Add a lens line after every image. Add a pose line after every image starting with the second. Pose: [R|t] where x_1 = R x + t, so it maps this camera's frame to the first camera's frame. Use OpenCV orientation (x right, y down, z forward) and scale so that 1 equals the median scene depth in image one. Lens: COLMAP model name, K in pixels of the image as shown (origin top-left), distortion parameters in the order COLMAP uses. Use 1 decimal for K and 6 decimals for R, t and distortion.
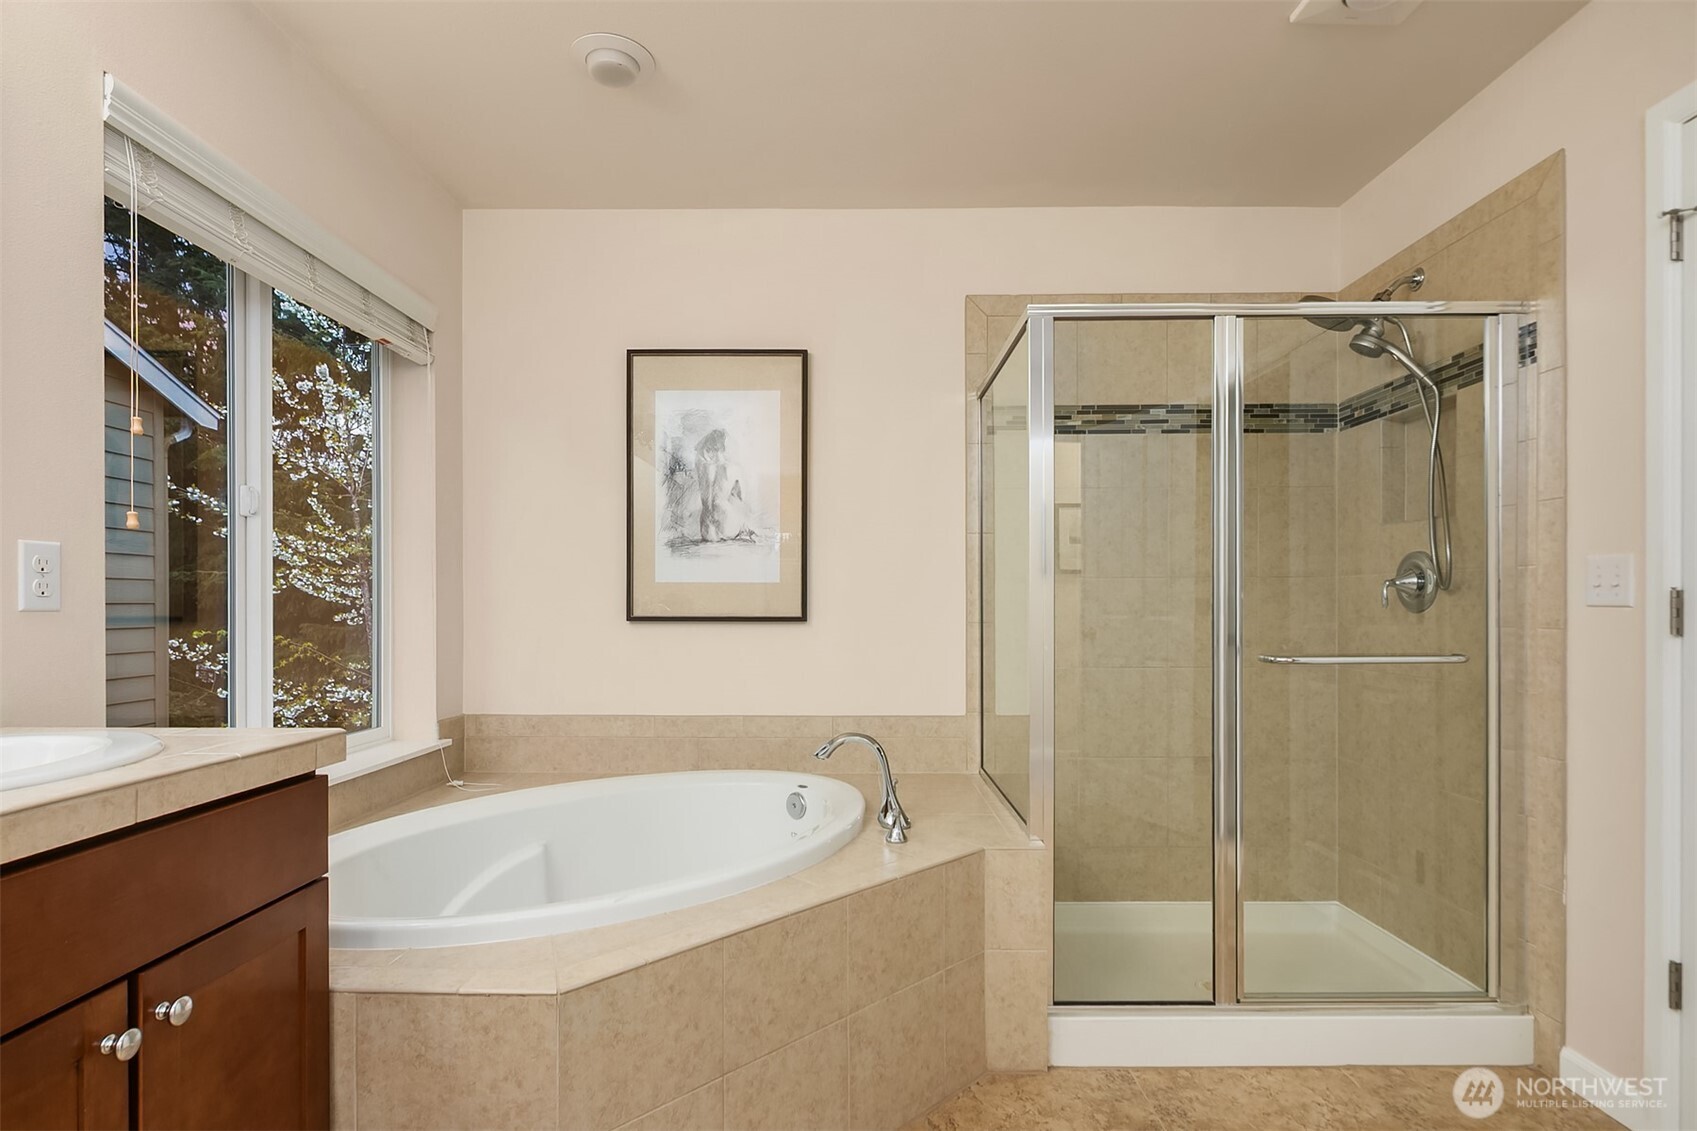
lens RADIAL K [[851.9, 0, 847.8], [0, 851.9, 605.3], [0, 0, 1]] dist [0.000889, -0.000305]
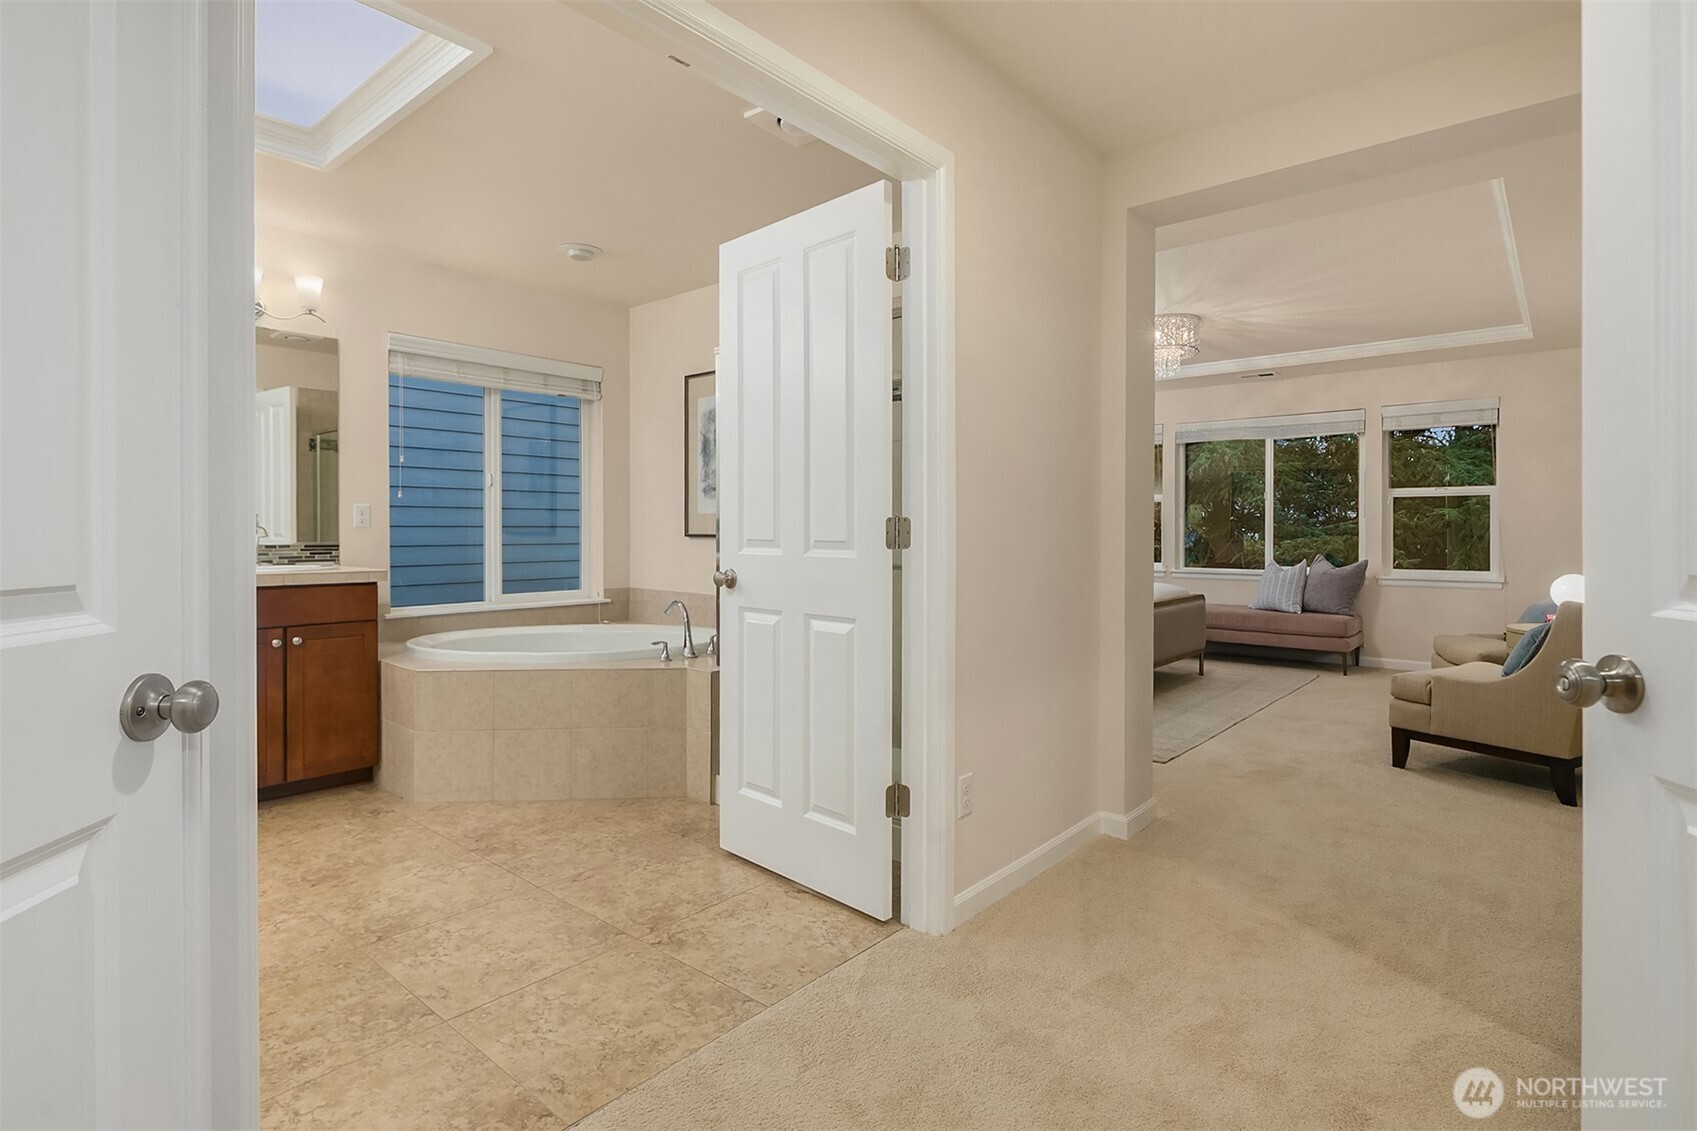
lens RADIAL K [[838.1, 0, 853.7], [0, 838.1, 538.0], [0, 0, 1]] dist [0.002374, 0.000193]
pose [[0.764307, 0.009494, -0.644783, 1.060947], [-0.004001, 0.999942, 0.009982, 0.002724], [0.644840, -0.005050, 0.764301, -0.053499]]
